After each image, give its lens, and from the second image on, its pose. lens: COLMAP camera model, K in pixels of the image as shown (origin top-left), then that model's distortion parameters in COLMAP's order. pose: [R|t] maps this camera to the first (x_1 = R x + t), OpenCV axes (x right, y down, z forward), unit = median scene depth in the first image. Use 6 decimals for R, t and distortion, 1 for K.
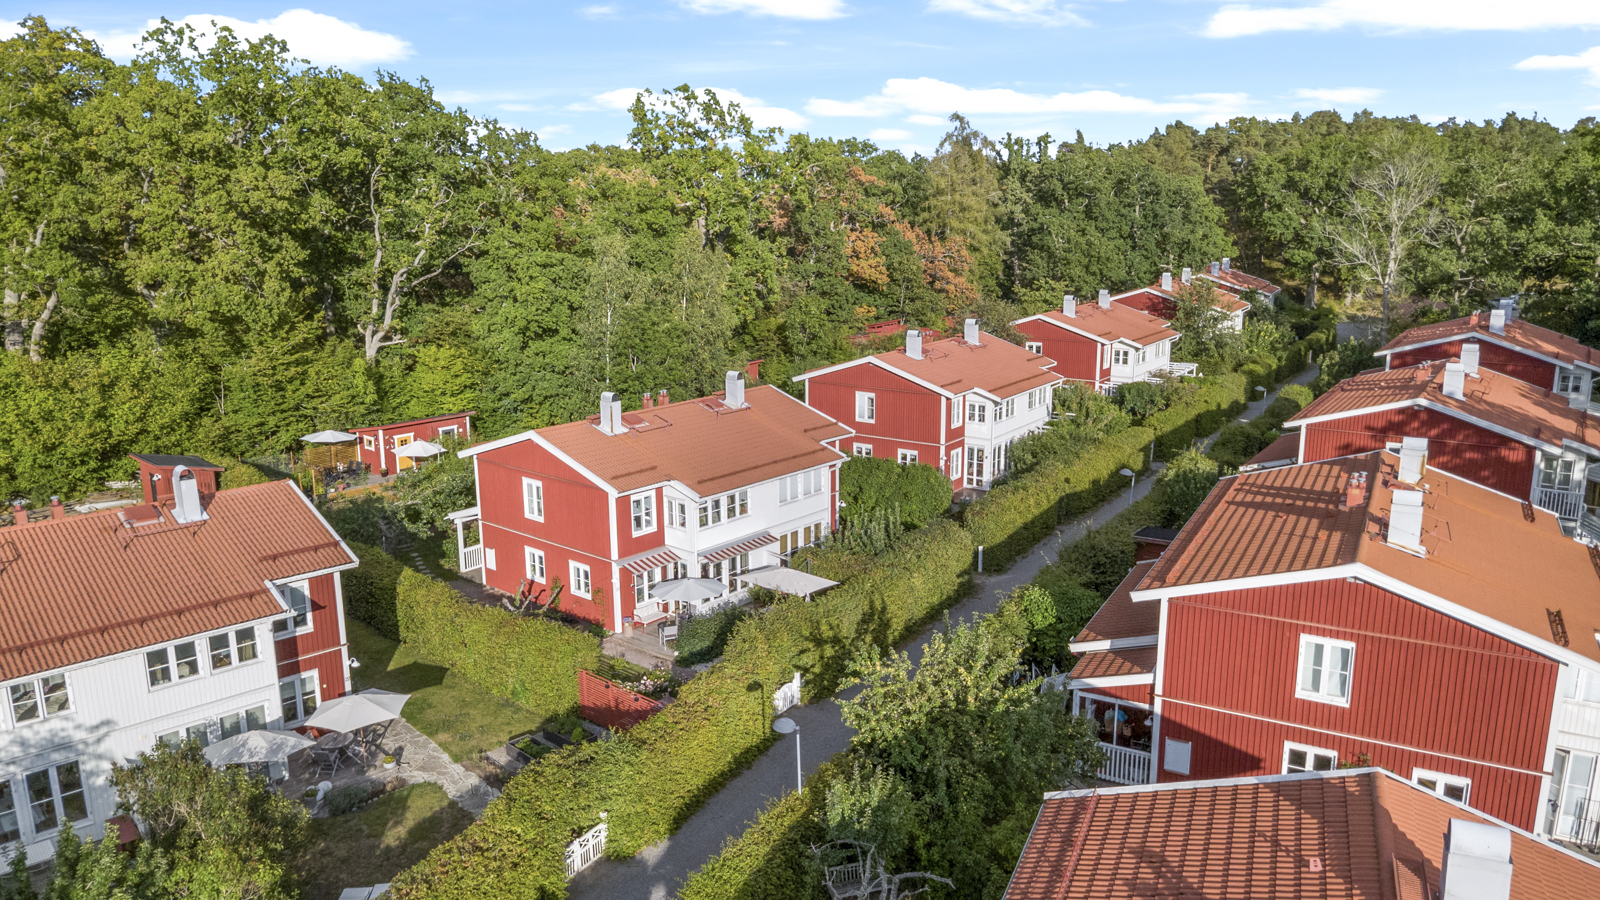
lens RADIAL K [[1166.0, 0, 800.0], [0, 1166.0, 450.0], [0, 0, 1]] dist [0.015669, 0.003201]
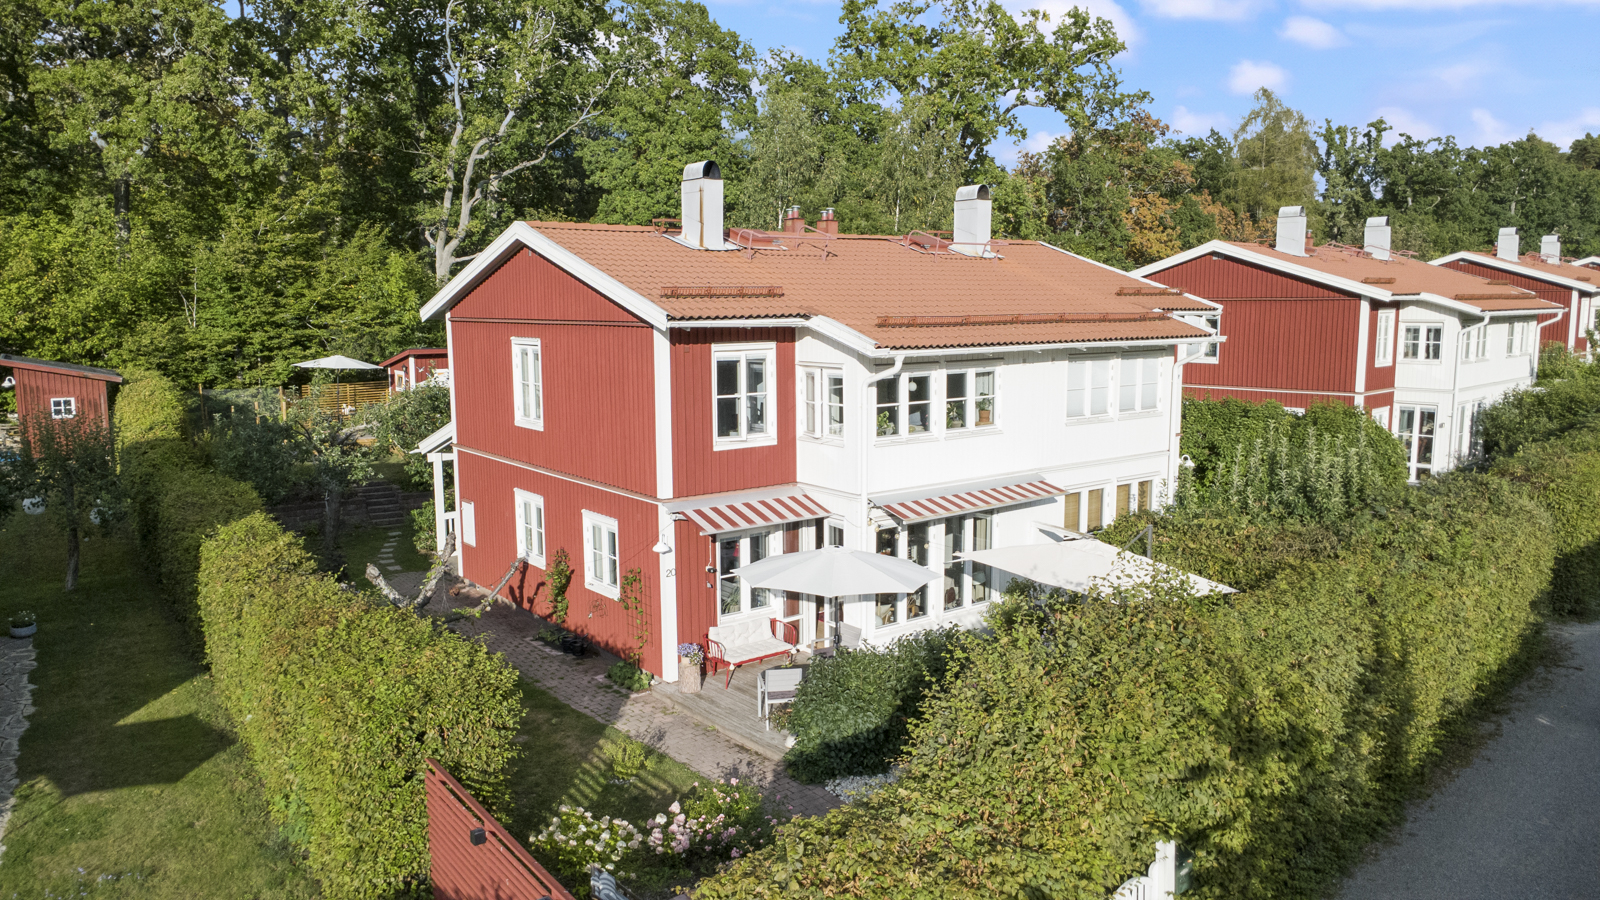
lens RADIAL K [[1166.0, 0, 800.0], [0, 1166.0, 450.0], [0, 0, 1]] dist [0.015669, 0.003201]
pose [[0.980197, 0.032918, -0.195272, -0.031240], [-0.048985, 0.995747, -0.078027, 0.101163], [0.191873, 0.086047, 0.977640, 0.576412]]
